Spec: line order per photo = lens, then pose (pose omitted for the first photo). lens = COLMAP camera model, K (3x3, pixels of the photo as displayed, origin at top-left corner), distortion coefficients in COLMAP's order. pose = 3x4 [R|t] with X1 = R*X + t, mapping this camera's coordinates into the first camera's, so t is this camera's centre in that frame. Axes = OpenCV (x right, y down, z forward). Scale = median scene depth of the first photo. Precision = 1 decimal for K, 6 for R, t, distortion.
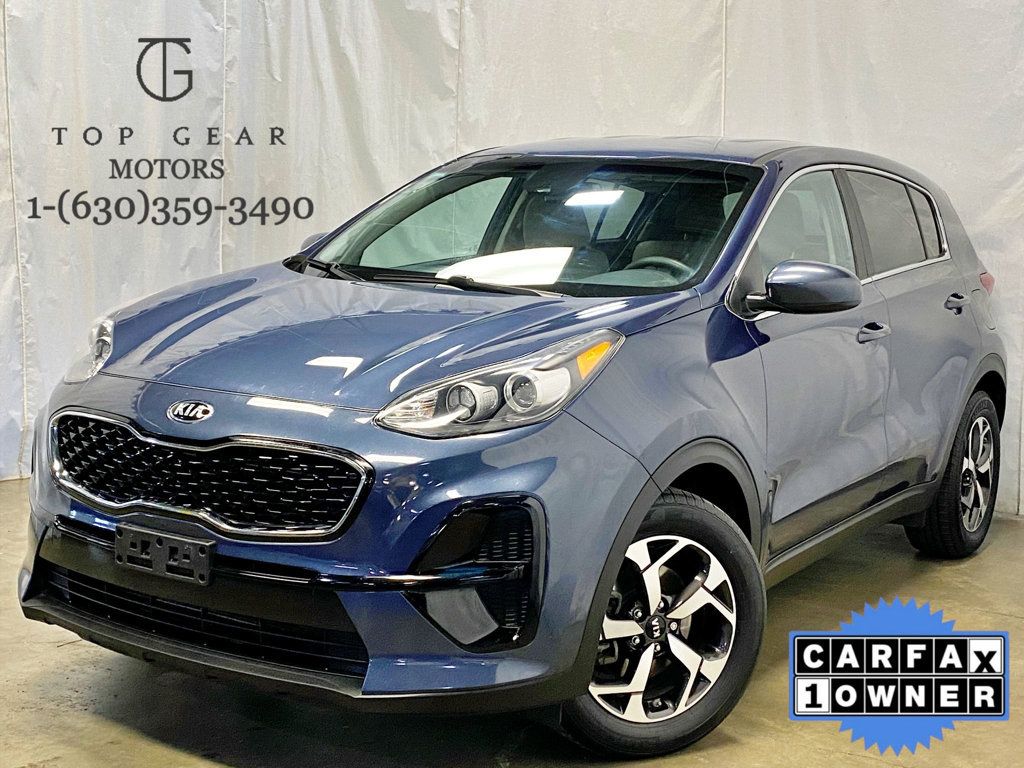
lens RADIAL K [[1415.0, 0, 512.0], [0, 1415.0, 384.0], [0, 0, 1]] dist [0.247996, -0.848819]
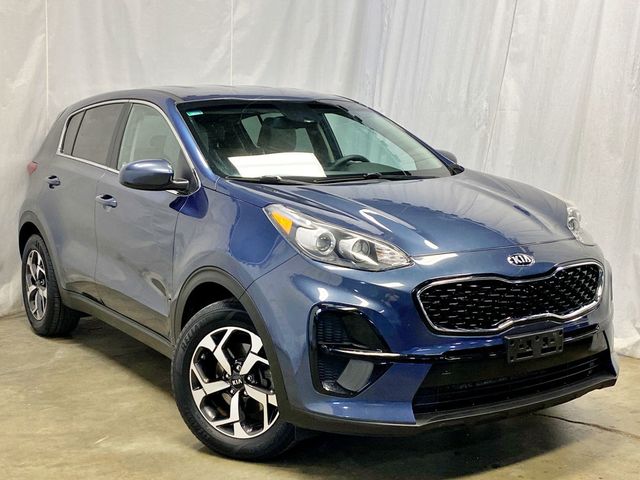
lens RADIAL K [[884.4, 0, 320.0], [0, 884.4, 240.0], [0, 0, 1]] dist [0.247996, -0.848819]
pose [[0.398942, -0.159851, 0.902936, -1.228512], [0.141824, 0.983596, 0.111469, -0.150434], [-0.905942, 0.083589, 0.415069, 0.751008]]
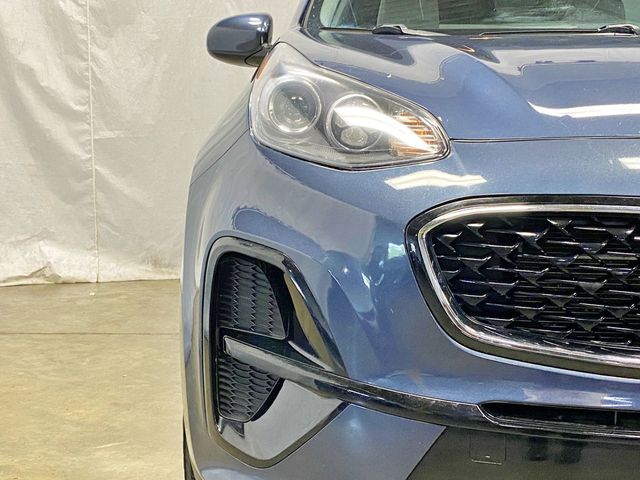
lens RADIAL K [[884.4, 0, 320.0], [0, 884.4, 240.0], [0, 0, 1]] dist [0.247996, -0.848819]
pose [[0.846948, -0.095354, 0.523055, -0.555375], [0.088067, 0.995356, 0.038855, 0.013562], [-0.524331, 0.013155, 0.851413, 0.776892]]
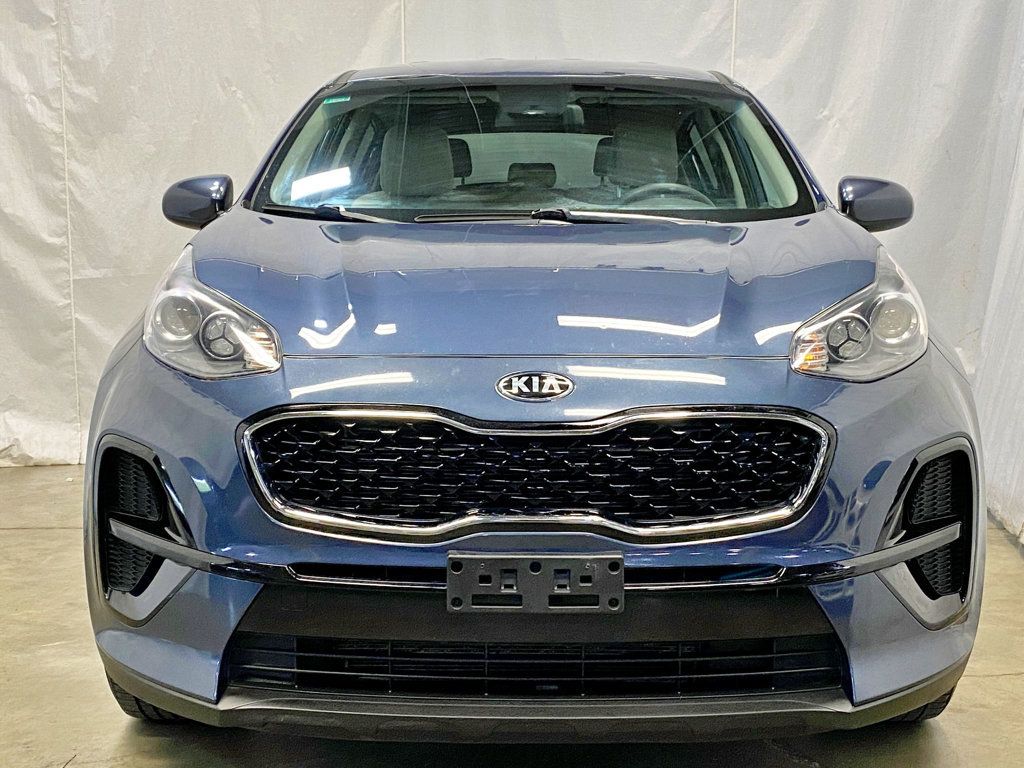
lens RADIAL K [[1415.0, 0, 512.0], [0, 1415.0, 384.0], [0, 0, 1]] dist [0.247996, -0.848819]
pose [[0.839580, -0.104408, 0.533108, -0.606376], [0.098511, 0.994348, 0.039598, -0.012215], [-0.534229, 0.019271, 0.845120, 0.374541]]
